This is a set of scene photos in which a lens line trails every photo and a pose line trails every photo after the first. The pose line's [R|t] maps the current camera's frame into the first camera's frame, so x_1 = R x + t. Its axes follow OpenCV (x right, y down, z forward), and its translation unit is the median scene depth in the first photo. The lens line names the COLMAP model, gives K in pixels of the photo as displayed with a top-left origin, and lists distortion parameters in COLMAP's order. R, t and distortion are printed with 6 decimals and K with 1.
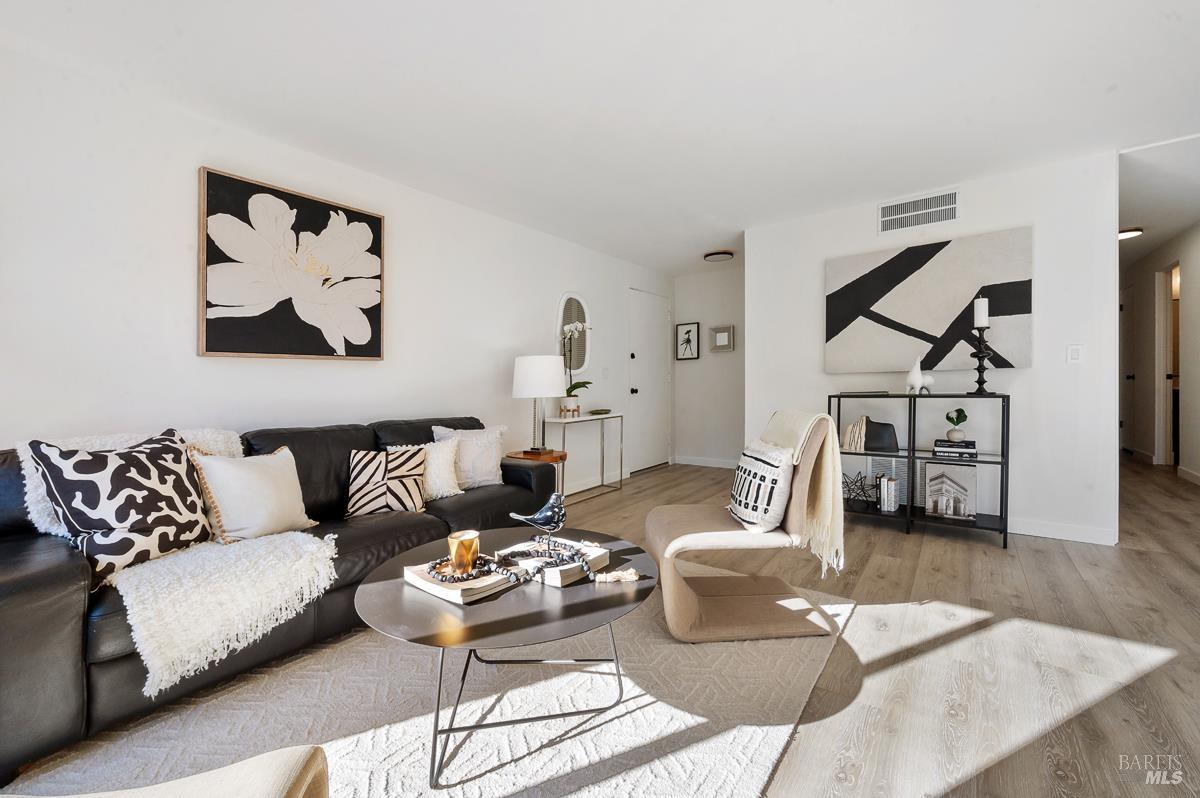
lens RADIAL K [[476.8, 0, 586.4], [0, 476.8, 386.7], [0, 0, 1]] dist [-0.006326, -0.000699]
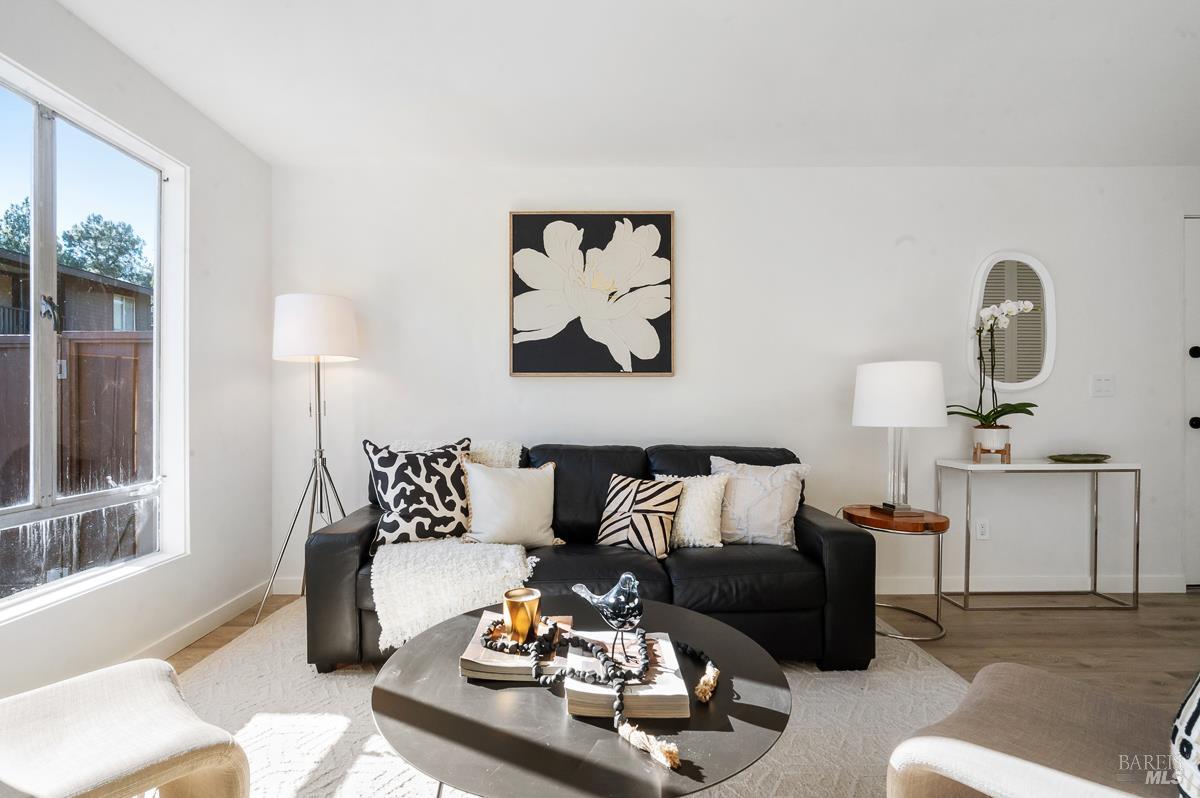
lens RADIAL K [[538.0, 0, 571.8], [0, 538.0, 402.1], [0, 0, 1]] dist [0.000847, -0.000931]
pose [[0.615399, 0.012935, -0.788109, 0.257503], [-0.015878, 0.999866, 0.004012, -0.008358], [0.788056, 0.010045, 0.615522, 0.259832]]
